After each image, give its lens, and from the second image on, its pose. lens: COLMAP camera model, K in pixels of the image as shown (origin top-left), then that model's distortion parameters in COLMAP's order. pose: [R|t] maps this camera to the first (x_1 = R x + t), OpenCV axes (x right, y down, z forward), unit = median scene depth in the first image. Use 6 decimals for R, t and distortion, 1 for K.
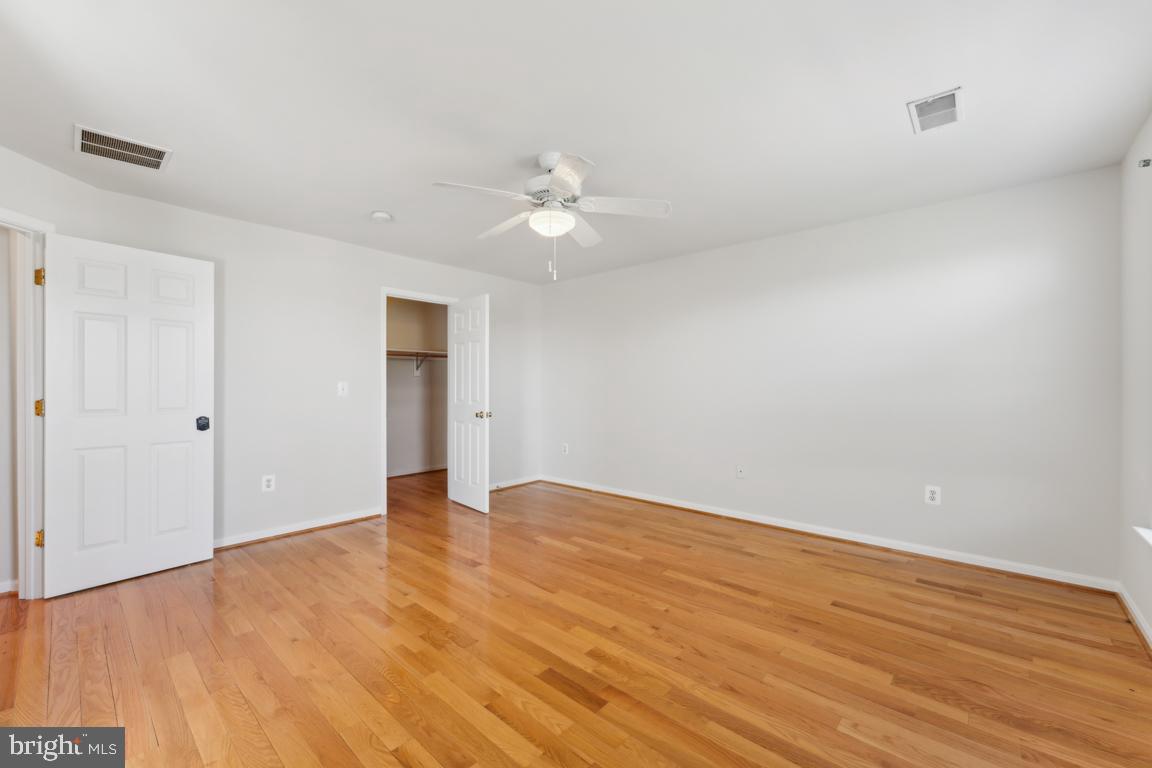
lens RADIAL K [[465.7, 0, 576.0], [0, 465.7, 384.0], [0, 0, 1]] dist [0.023086, 0.000000]
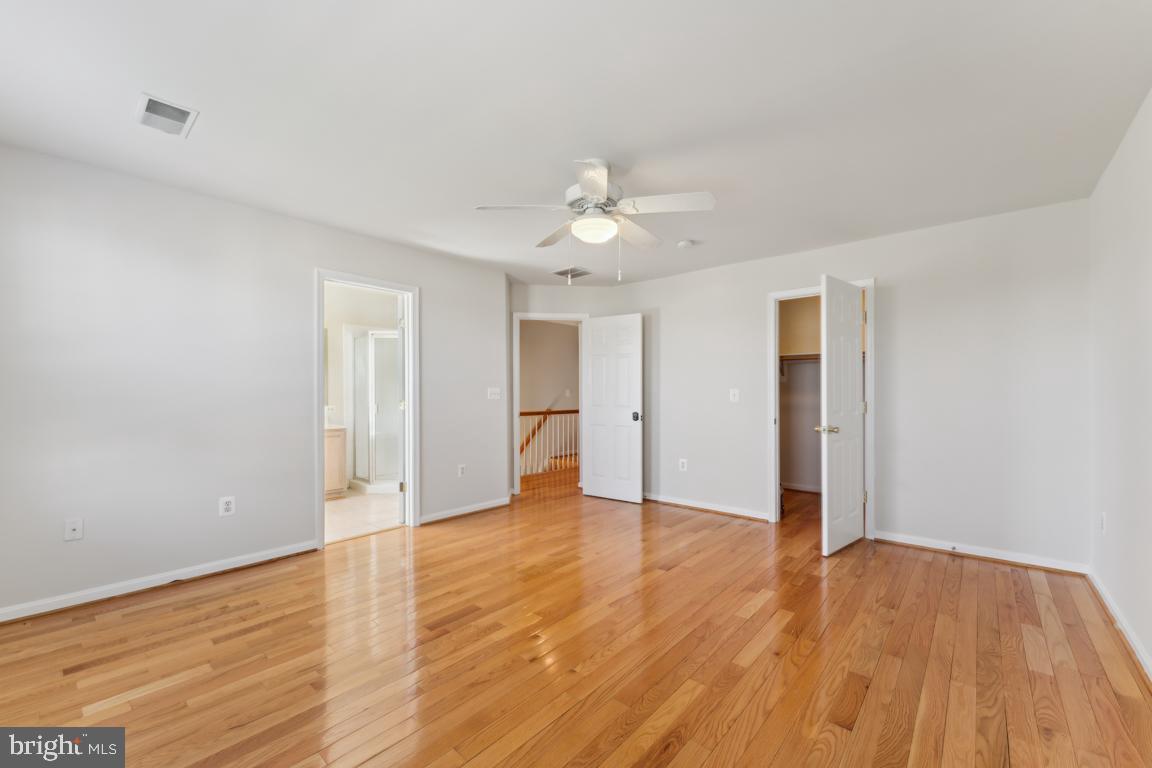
lens RADIAL K [[465.8, 0, 576.0], [0, 465.8, 384.0], [0, 0, 1]] dist [0.000871, 0.000074]
pose [[0.023012, -0.017998, -0.999573, 0.763126], [0.002597, 0.999836, -0.017942, 0.004377], [0.999732, -0.002183, 0.023055, 0.754602]]
